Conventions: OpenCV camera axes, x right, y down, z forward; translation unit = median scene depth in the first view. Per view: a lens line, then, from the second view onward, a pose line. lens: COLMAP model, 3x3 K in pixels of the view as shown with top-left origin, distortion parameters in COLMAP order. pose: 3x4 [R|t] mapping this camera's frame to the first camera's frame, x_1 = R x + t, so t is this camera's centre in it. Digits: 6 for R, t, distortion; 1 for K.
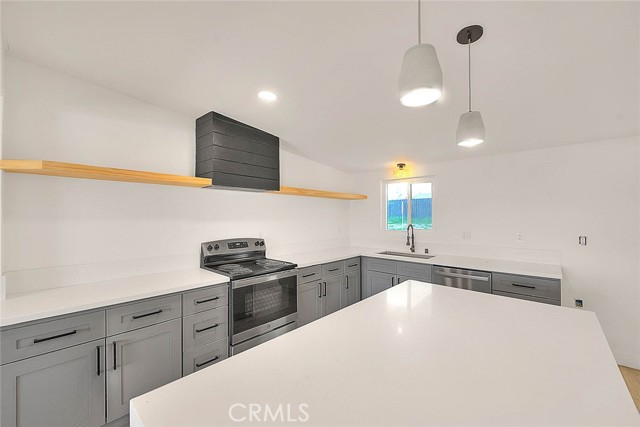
lens RADIAL K [[258.4, 0, 317.0], [0, 258.4, 215.3], [0, 0, 1]] dist [-0.006535, 0.000275]
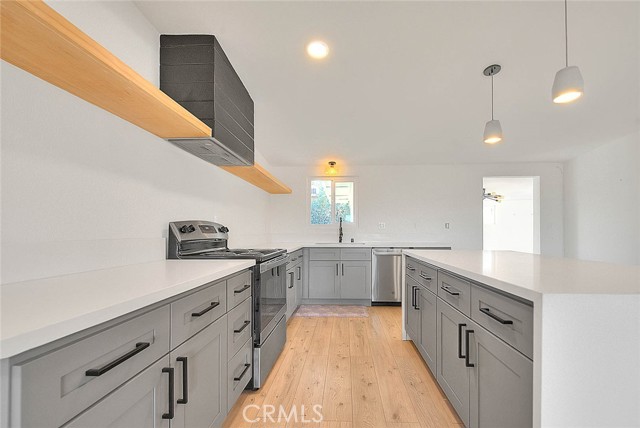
lens RADIAL K [[267.6, 0, 334.7], [0, 267.6, 228.2], [0, 0, 1]] dist [-0.002103, -0.001210]
pose [[0.764158, 0.005692, 0.645004, -0.506890], [-0.002205, 0.999978, -0.006213, 0.112524], [-0.645025, 0.003326, 0.764154, 0.172614]]
